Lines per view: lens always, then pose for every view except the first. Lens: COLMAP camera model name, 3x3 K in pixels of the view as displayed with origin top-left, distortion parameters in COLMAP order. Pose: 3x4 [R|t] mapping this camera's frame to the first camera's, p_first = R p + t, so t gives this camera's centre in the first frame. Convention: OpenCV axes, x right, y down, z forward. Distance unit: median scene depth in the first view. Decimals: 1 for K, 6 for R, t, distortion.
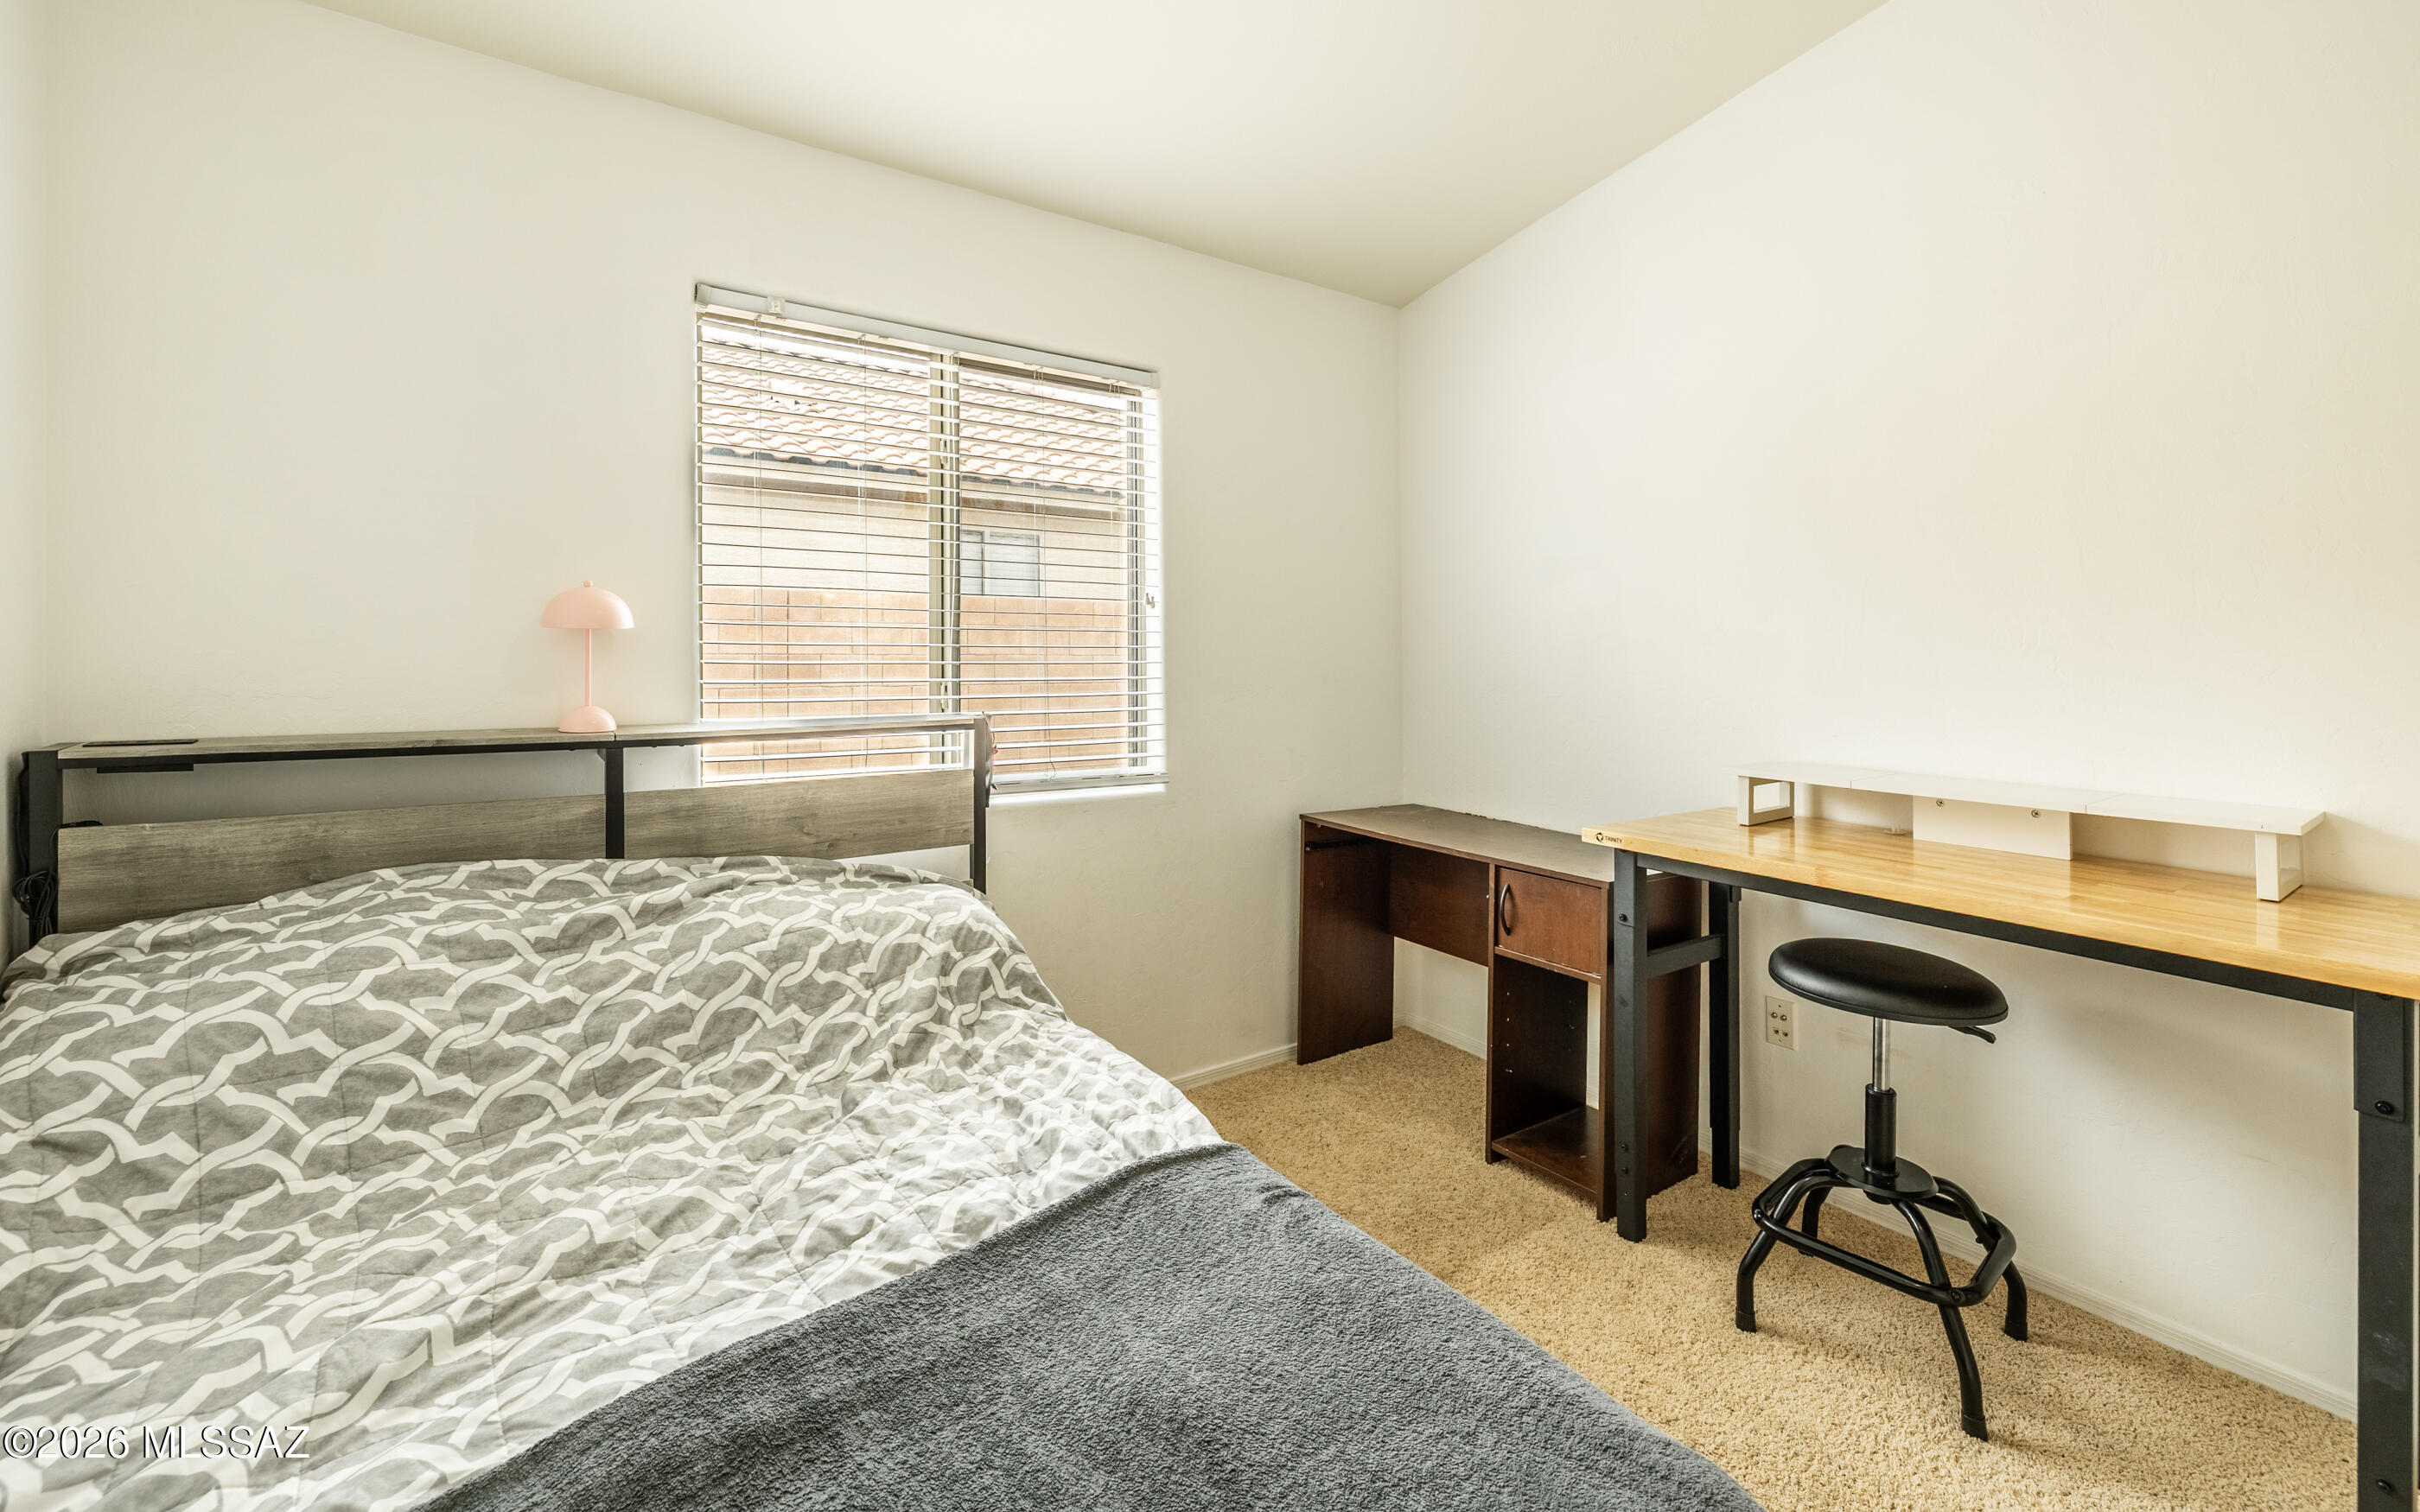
lens RADIAL K [[1036.3, 0, 1193.1], [0, 1036.3, 741.8], [0, 0, 1]] dist [-0.000212, -0.000389]
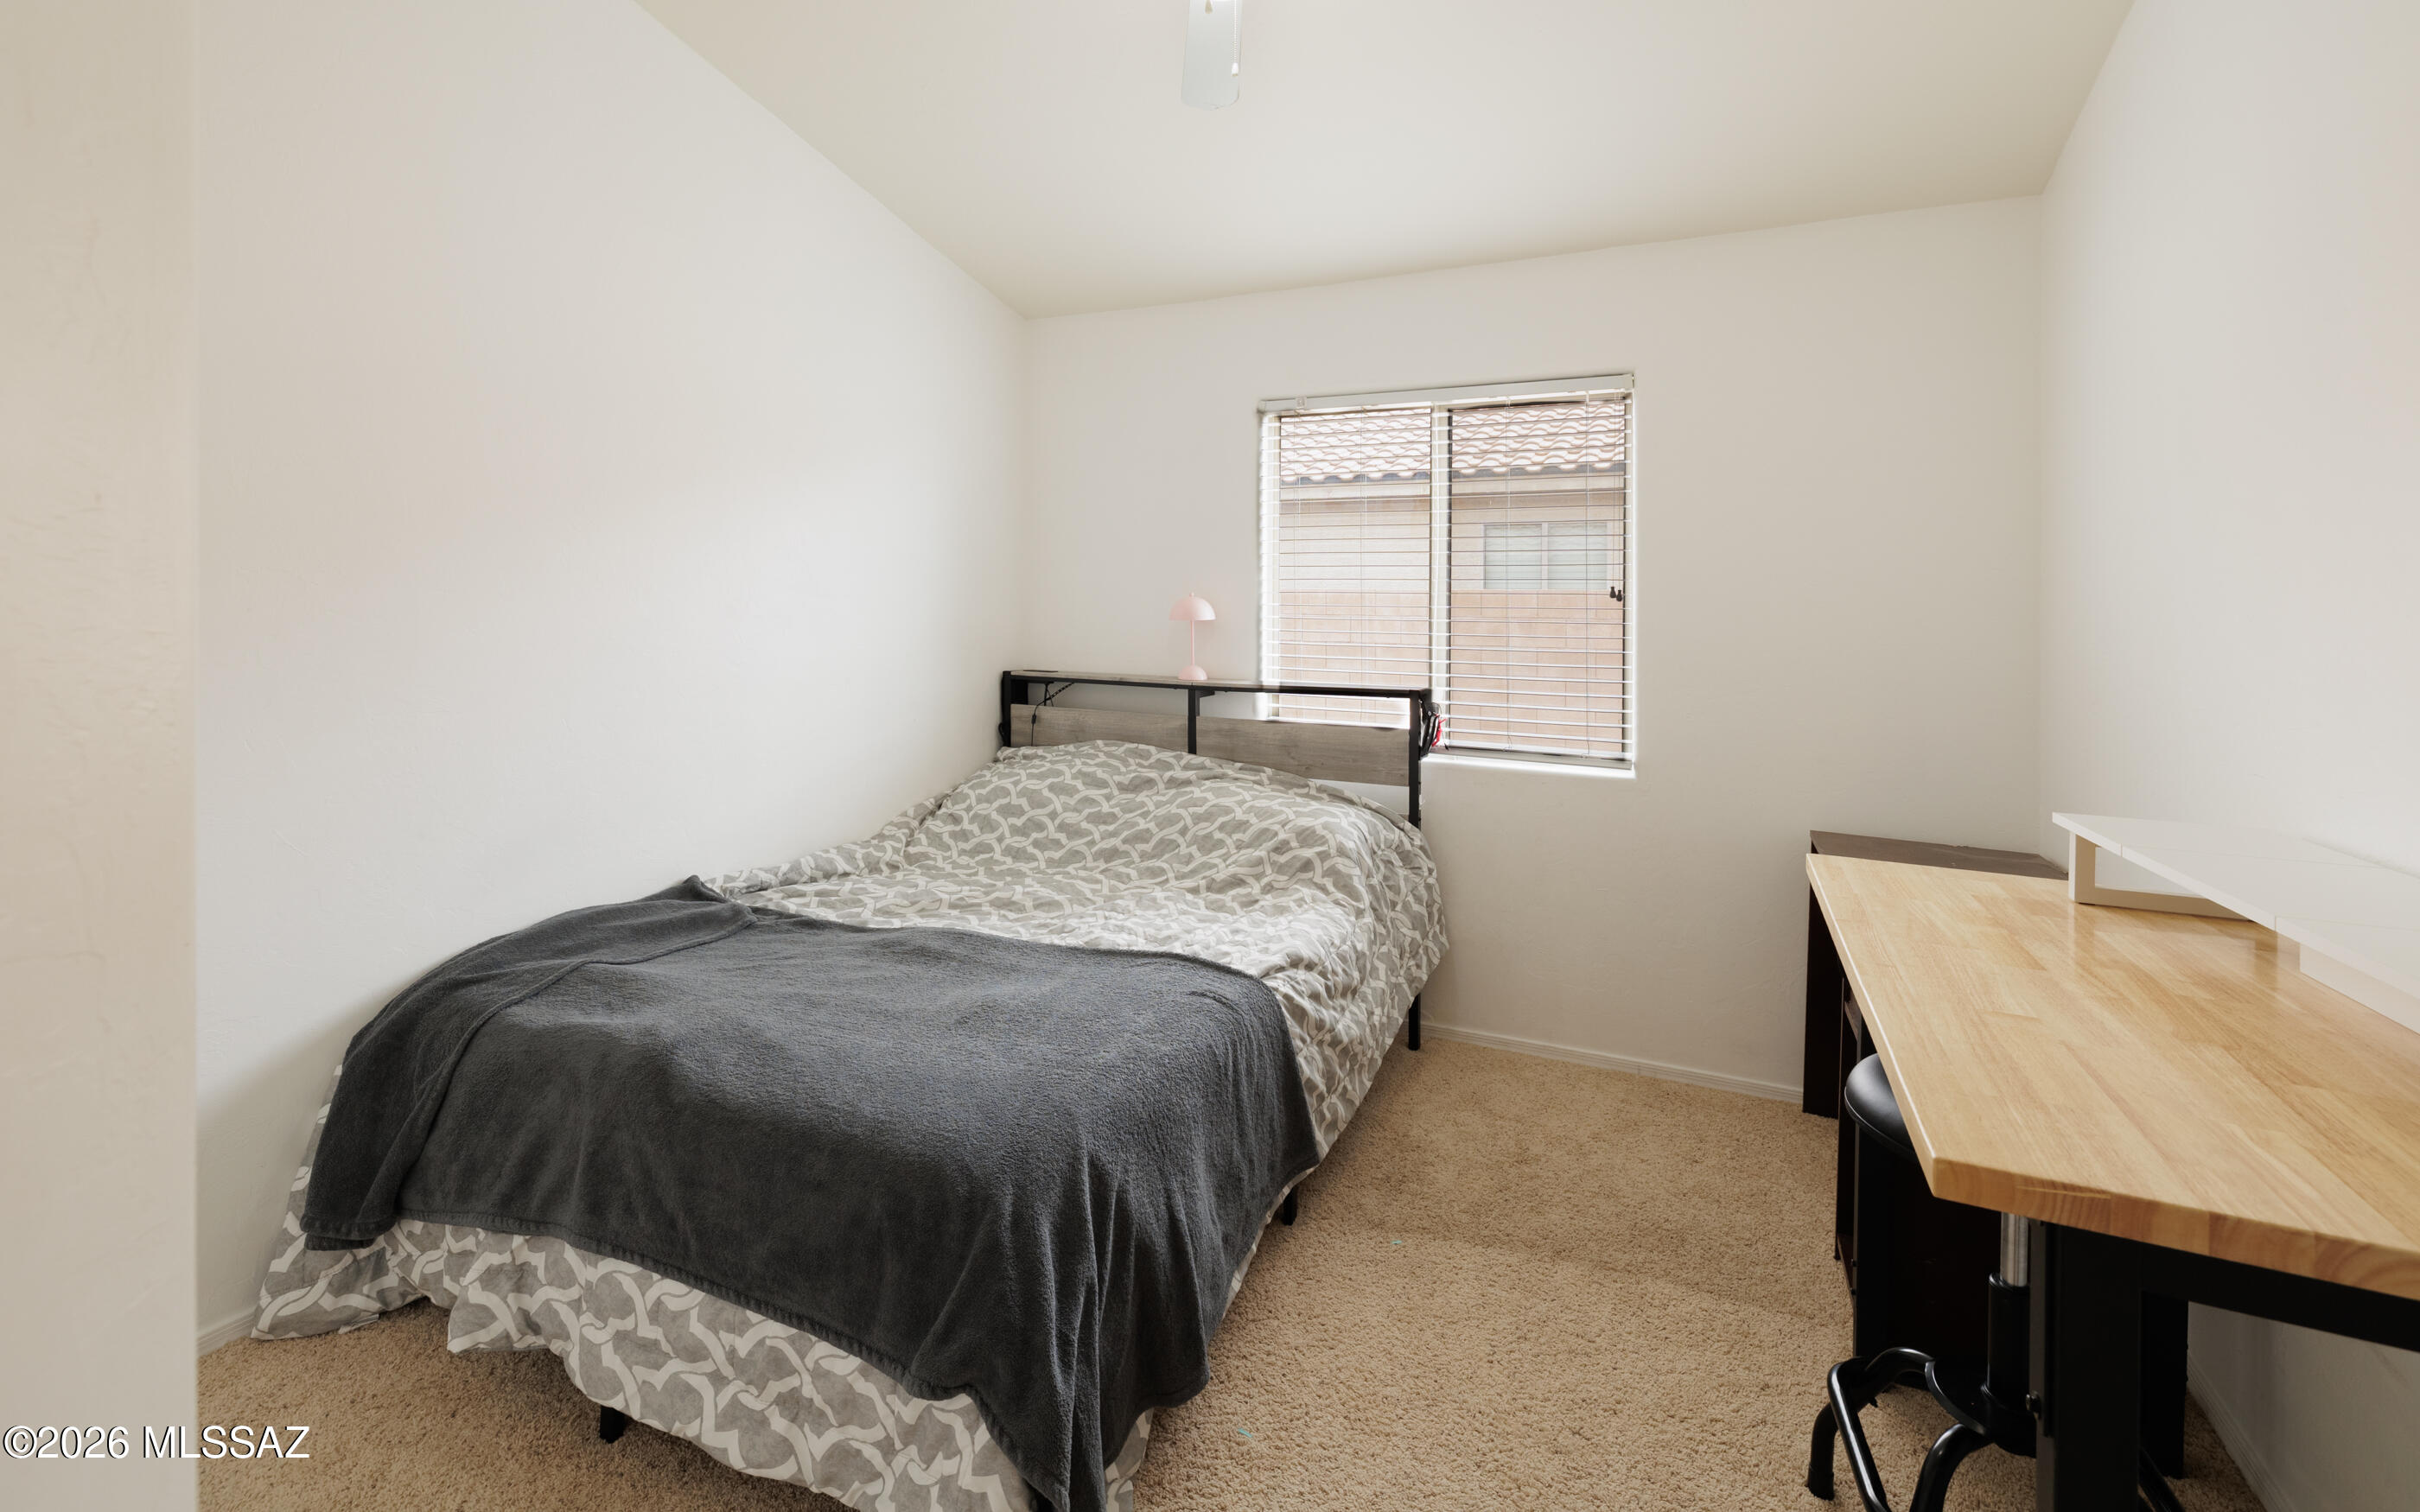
lens RADIAL K [[1036.3, 0, 1215.1], [0, 1036.3, 760.5], [0, 0, 1]] dist [-0.000212, -0.000389]
pose [[0.474770, 0.107051, -0.873575, 1.026519], [-0.099060, 0.992768, 0.067821, 0.002428], [0.874517, 0.054337, 0.481941, 0.208855]]
